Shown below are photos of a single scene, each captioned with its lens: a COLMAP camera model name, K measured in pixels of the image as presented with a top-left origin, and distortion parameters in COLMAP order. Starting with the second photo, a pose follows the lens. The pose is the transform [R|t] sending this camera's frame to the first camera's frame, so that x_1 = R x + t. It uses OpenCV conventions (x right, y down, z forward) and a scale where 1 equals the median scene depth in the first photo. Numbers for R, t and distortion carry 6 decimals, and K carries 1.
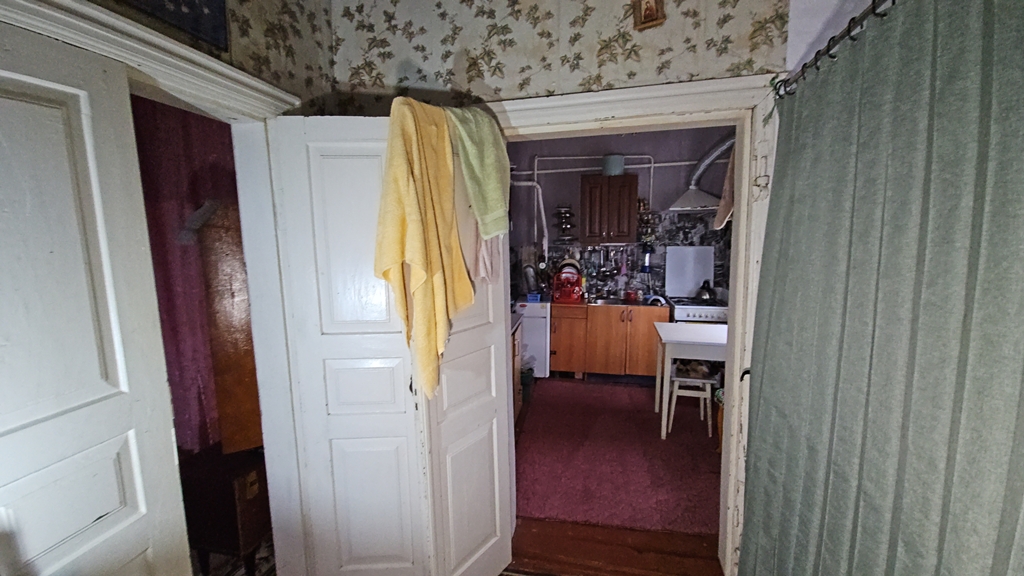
lens RADIAL K [[417.7, 0, 508.7], [0, 417.7, 284.6], [0, 0, 1]] dist [0.002660, -0.000492]
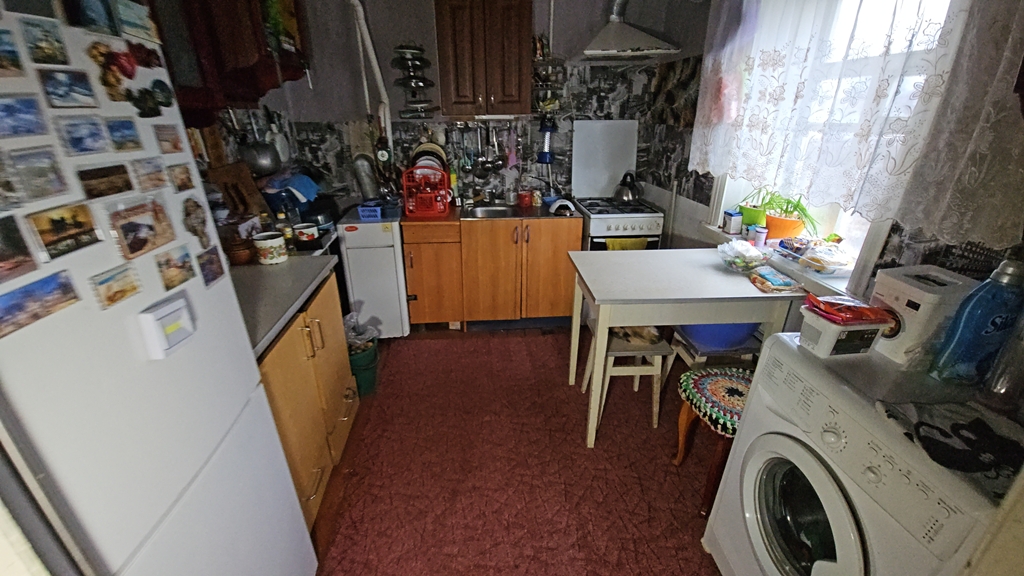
lens RADIAL K [[417.7, 0, 510.4], [0, 417.7, 289.7], [0, 0, 1]] dist [0.002660, -0.000492]
pose [[0.959513, -0.108215, 0.260049, 0.081163], [0.033236, 0.960301, 0.276978, -0.021081], [-0.279698, -0.257121, 0.925018, 0.349324]]
